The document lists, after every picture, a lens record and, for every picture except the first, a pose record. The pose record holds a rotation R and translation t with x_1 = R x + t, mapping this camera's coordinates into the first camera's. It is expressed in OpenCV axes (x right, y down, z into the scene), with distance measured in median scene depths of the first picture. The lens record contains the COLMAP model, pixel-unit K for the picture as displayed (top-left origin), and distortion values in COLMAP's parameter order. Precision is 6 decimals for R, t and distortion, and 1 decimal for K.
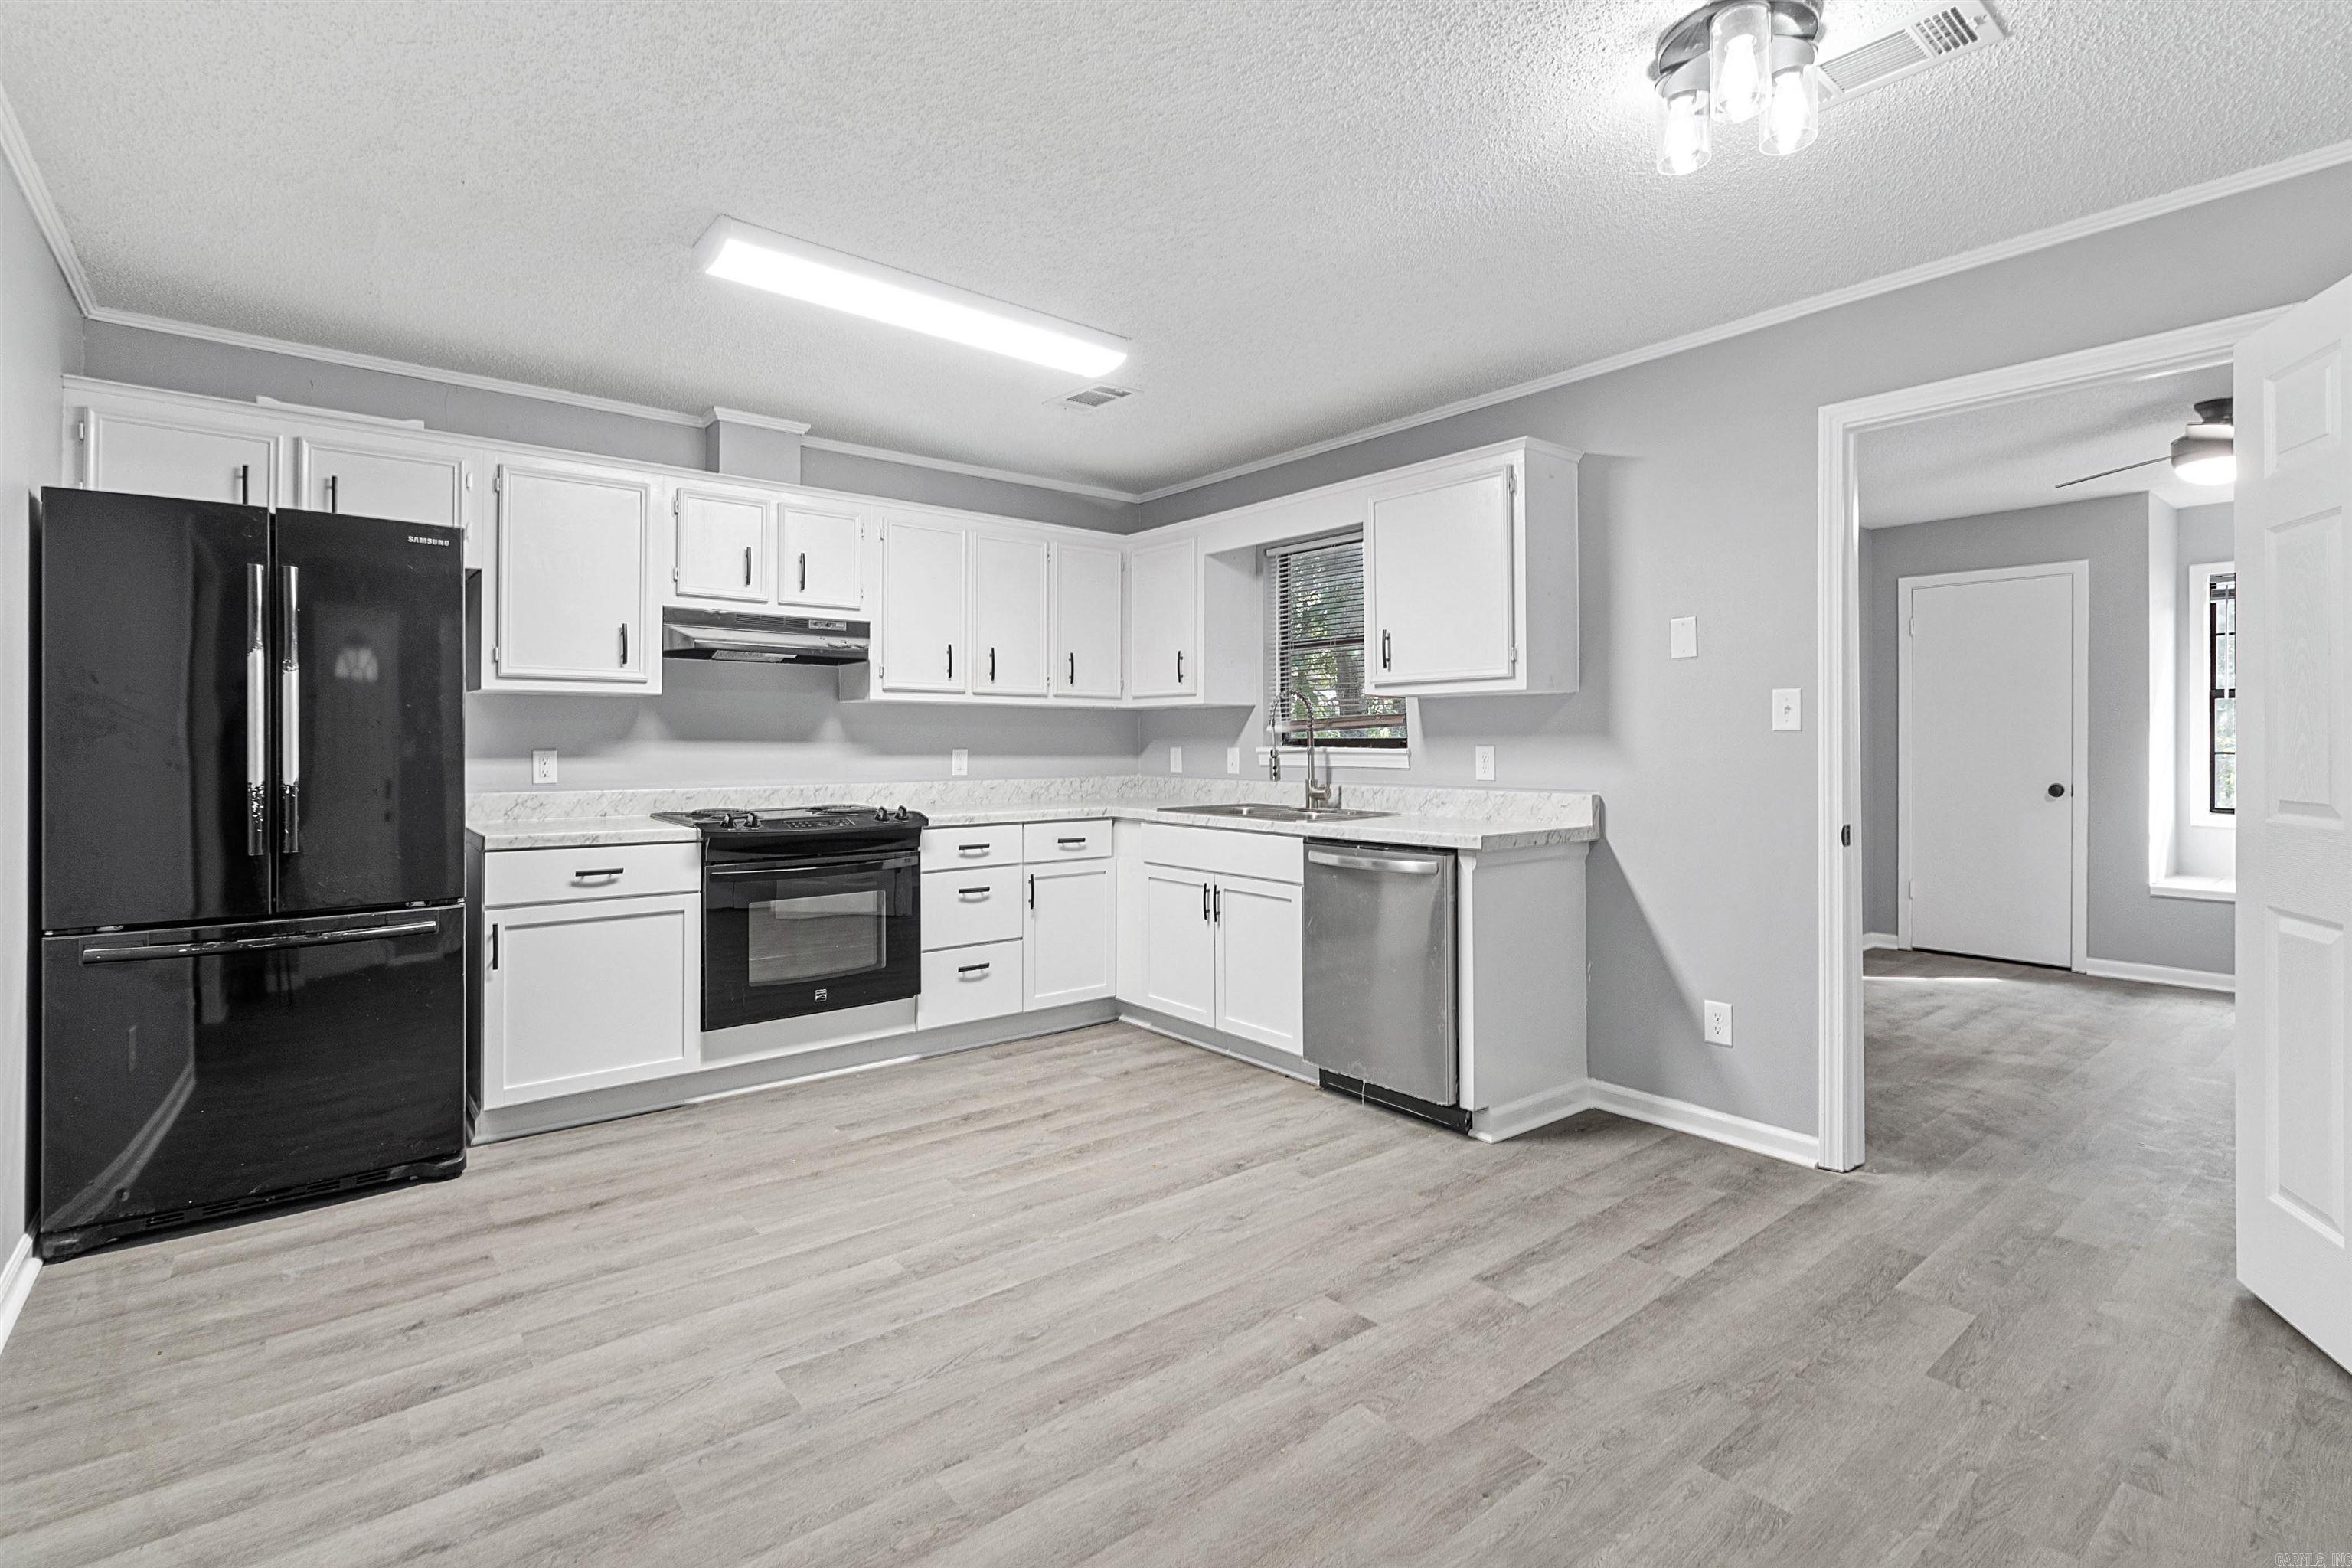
lens RADIAL K [[1088.0, 0, 1171.5], [0, 1088.0, 742.0], [0, 0, 1]] dist [0.000926, -0.000661]
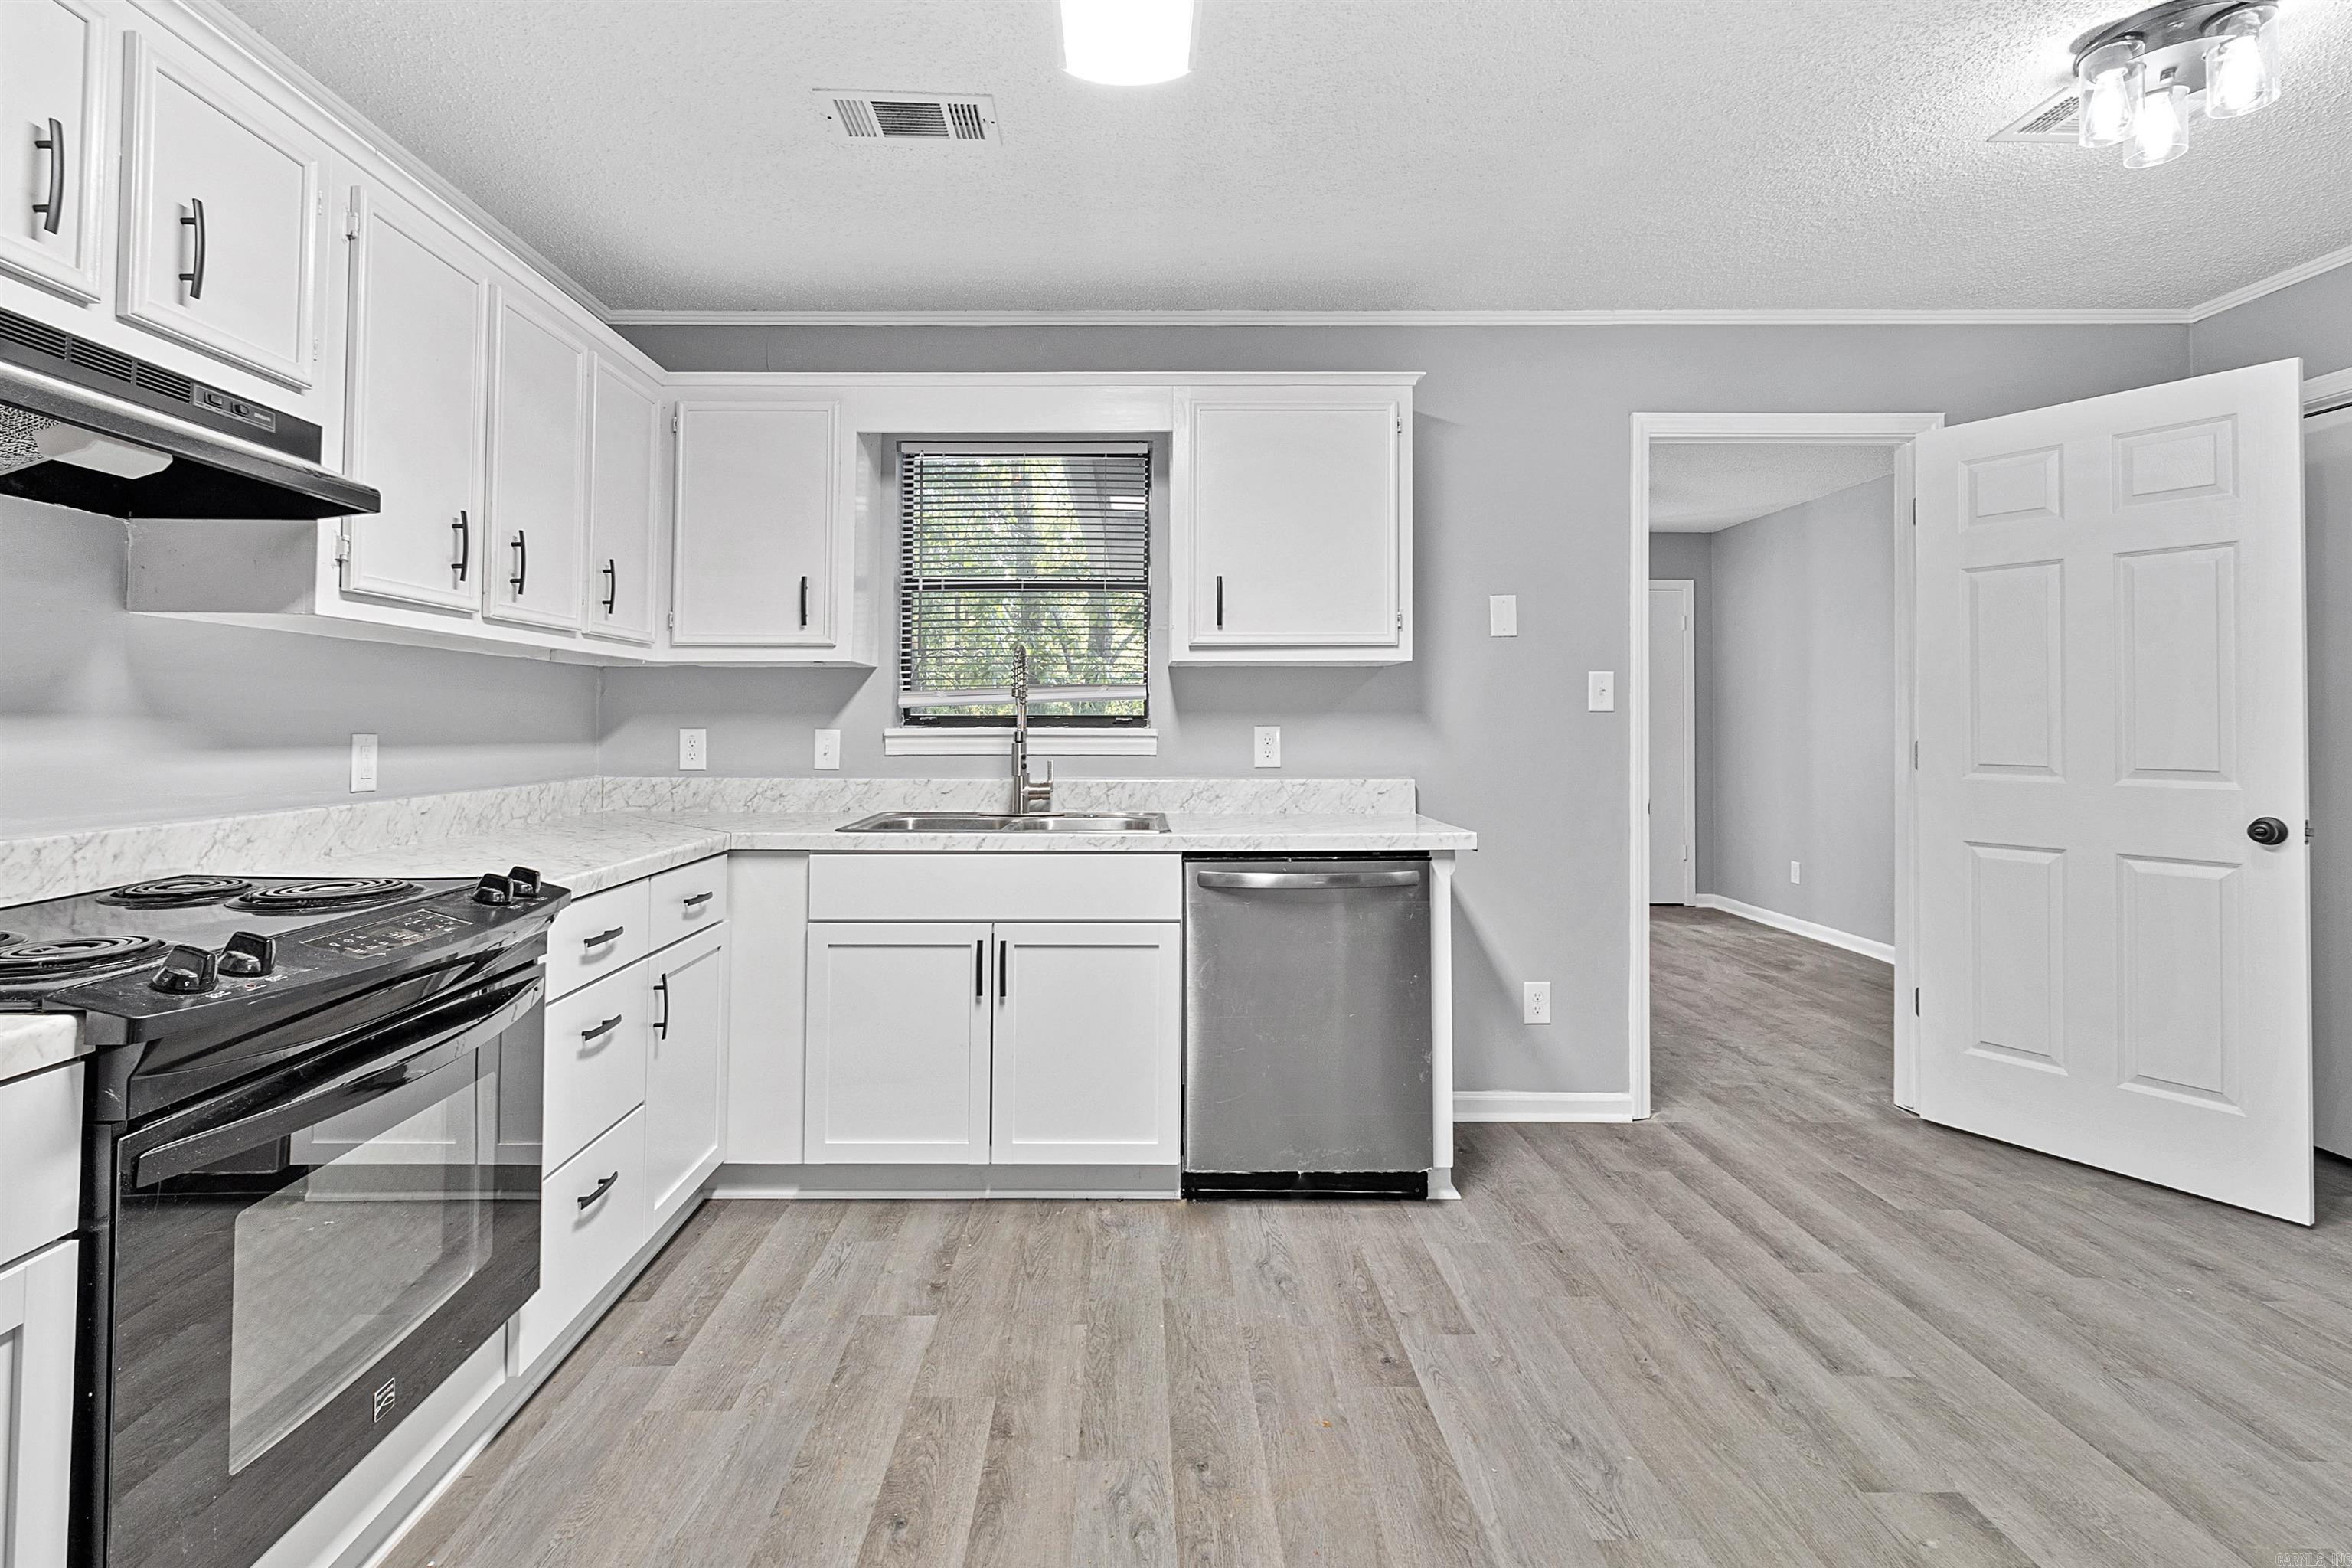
lens RADIAL K [[1100.9, 0, 1135.9], [0, 1100.9, 700.9], [0, 0, 1]] dist [-0.001135, -0.000588]
pose [[0.632288, 0.017503, 0.774535, -0.492135], [-0.001861, 0.999776, -0.021073, 0.002764], [-0.774731, 0.011883, 0.632179, 0.610043]]
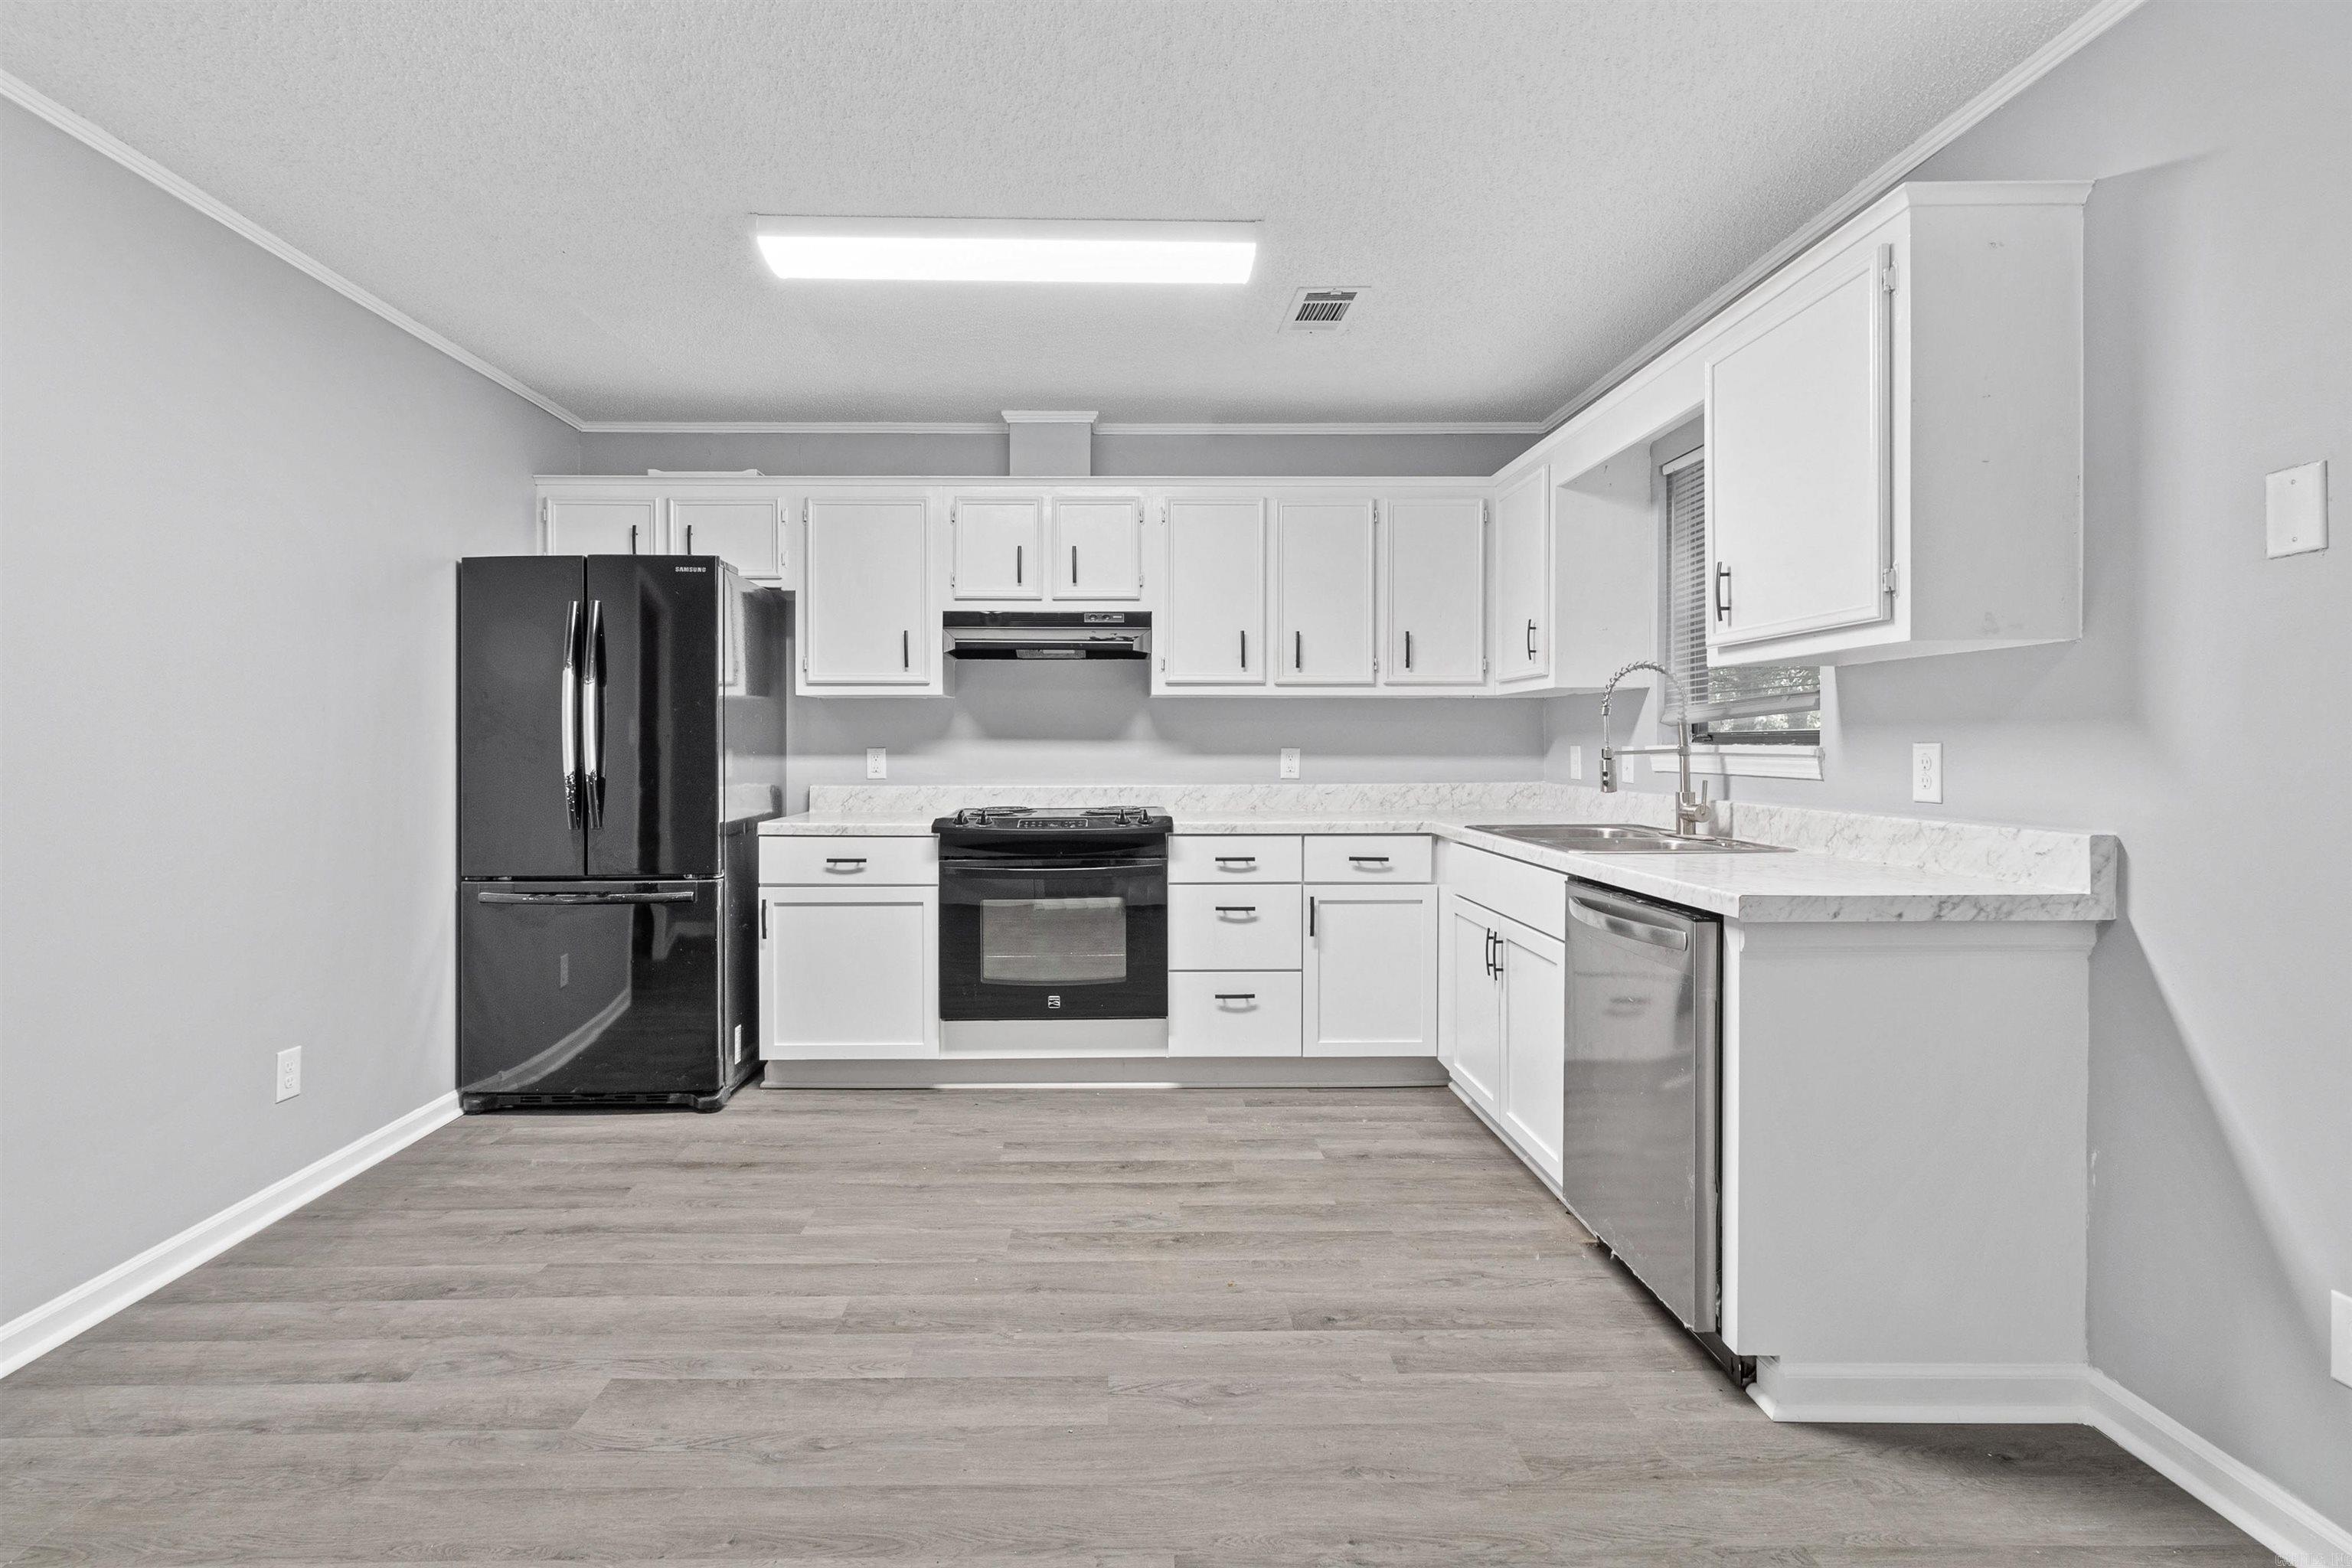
lens RADIAL K [[1096.9, 0, 1134.9], [0, 1096.9, 756.5], [0, 0, 1]] dist [-0.001119, -0.000020]
pose [[0.784637, 0.005428, -0.619932, 0.363003], [0.002265, 0.999930, 0.011621, 0.003776], [0.619951, -0.010523, 0.784570, 0.307678]]
